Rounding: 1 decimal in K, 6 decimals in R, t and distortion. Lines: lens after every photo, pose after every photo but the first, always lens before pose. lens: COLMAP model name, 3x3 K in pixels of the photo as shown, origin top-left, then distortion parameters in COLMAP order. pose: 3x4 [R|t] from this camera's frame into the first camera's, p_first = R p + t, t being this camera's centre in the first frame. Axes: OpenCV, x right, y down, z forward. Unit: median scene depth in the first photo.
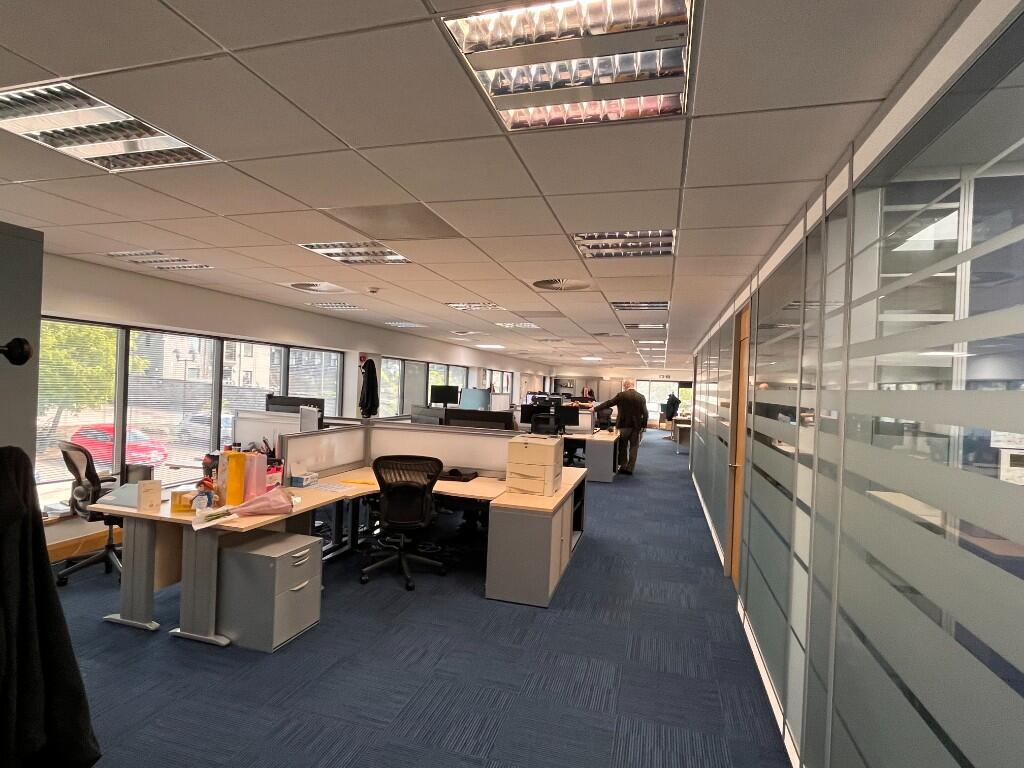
lens RADIAL K [[531.5, 0, 506.6], [0, 531.5, 385.8], [0, 0, 1]] dist [-0.004055, -0.000092]
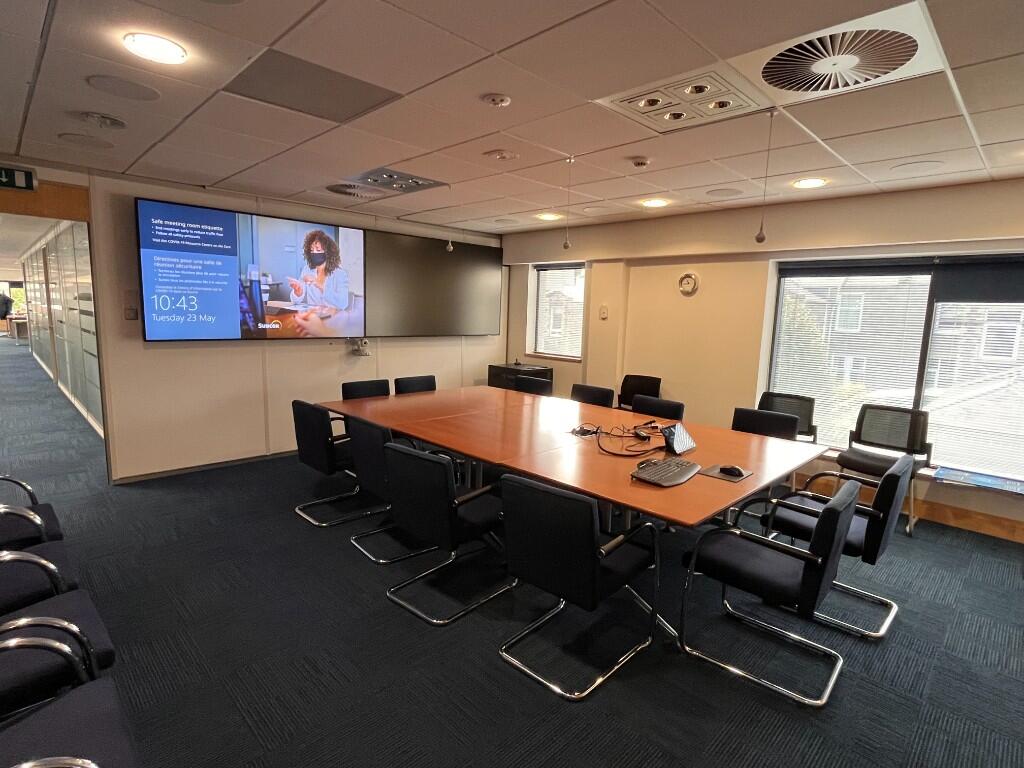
lens RADIAL K [[531.5, 0, 506.0], [0, 531.5, 382.6], [0, 0, 1]] dist [-0.004055, -0.000092]
pose [[0.489305, -0.148337, 0.859405, -0.141379], [-0.006376, 0.984794, 0.173610, 0.001223], [-0.872089, -0.090427, 0.480919, -0.432254]]
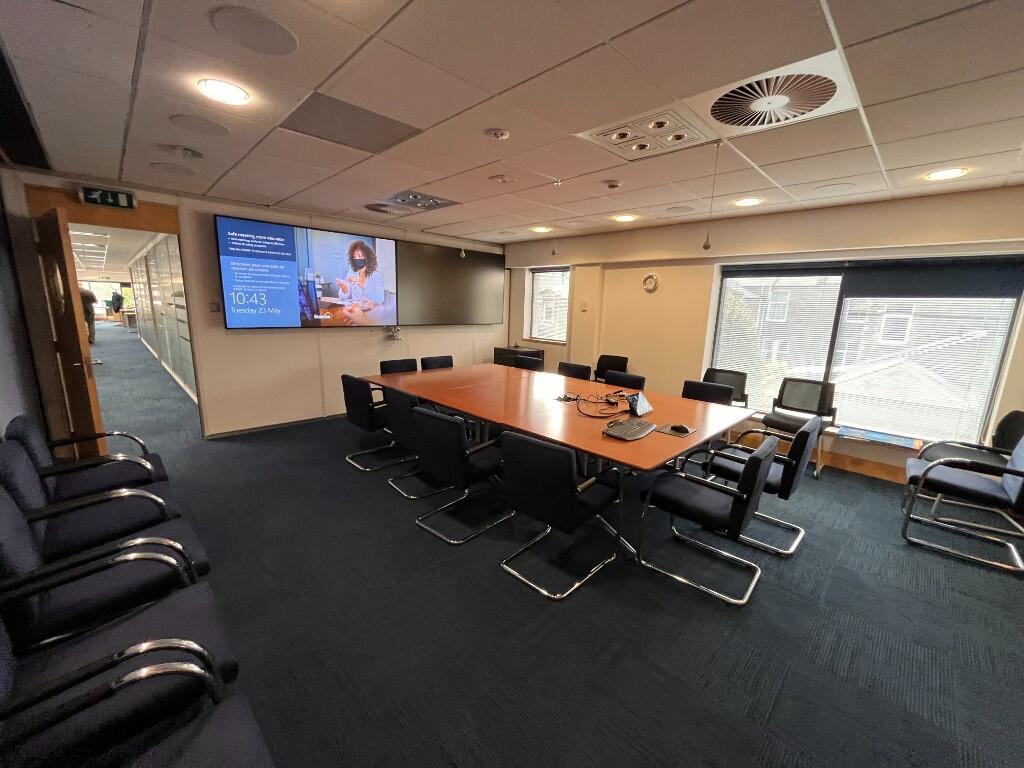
lens RADIAL K [[412.9, 0, 509.4], [0, 412.9, 385.1], [0, 0, 1]] dist [-0.003533, -0.000087]
pose [[0.492731, -0.196256, 0.847762, -0.139810], [-0.005310, 0.973539, 0.228460, 0.002319], [-0.870166, -0.117071, 0.478651, -0.436962]]
